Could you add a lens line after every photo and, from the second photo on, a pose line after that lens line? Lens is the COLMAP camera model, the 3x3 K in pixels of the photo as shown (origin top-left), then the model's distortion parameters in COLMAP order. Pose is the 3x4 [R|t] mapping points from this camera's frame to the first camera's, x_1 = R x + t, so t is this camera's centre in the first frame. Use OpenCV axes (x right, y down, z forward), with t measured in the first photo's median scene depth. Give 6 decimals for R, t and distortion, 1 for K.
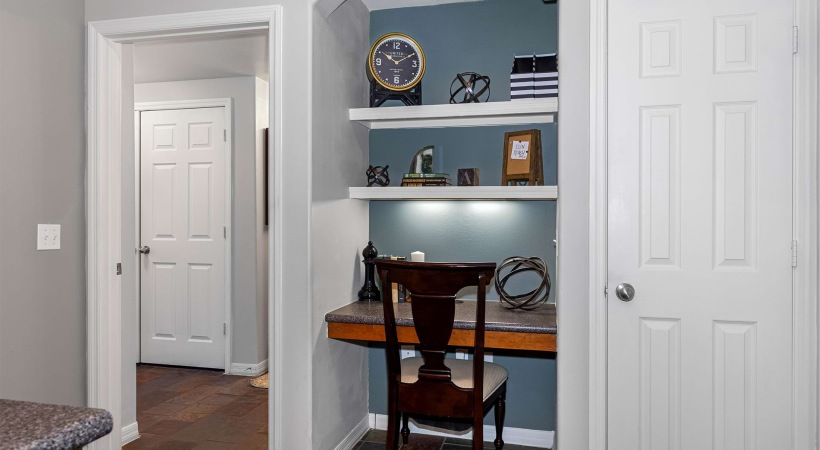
lens RADIAL K [[374.9, 0, 410.0], [0, 374.9, 225.0], [0, 0, 1]] dist [-0.000087, -0.000045]
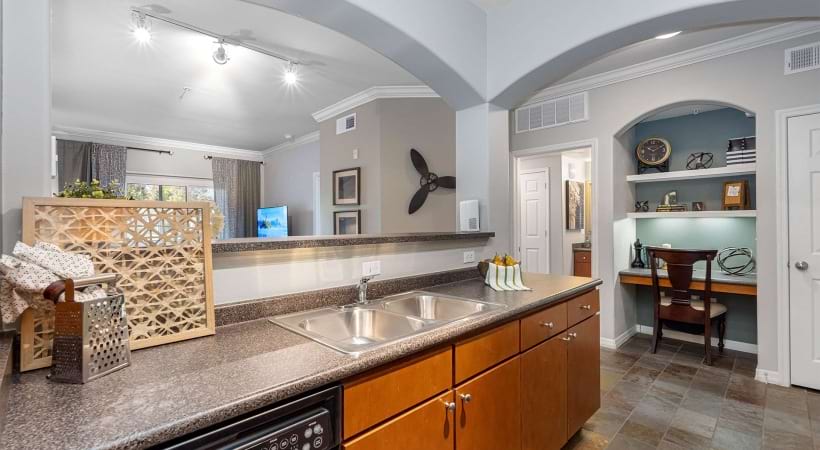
lens RADIAL K [[355.1, 0, 407.6], [0, 355.1, 223.2], [0, 0, 1]] dist [-0.000008, 0.000064]
pose [[0.876717, -0.015122, -0.480768, -0.285451], [0.025286, 0.999573, 0.014672, -0.103984], [0.480341, -0.025020, 0.876725, -1.345368]]
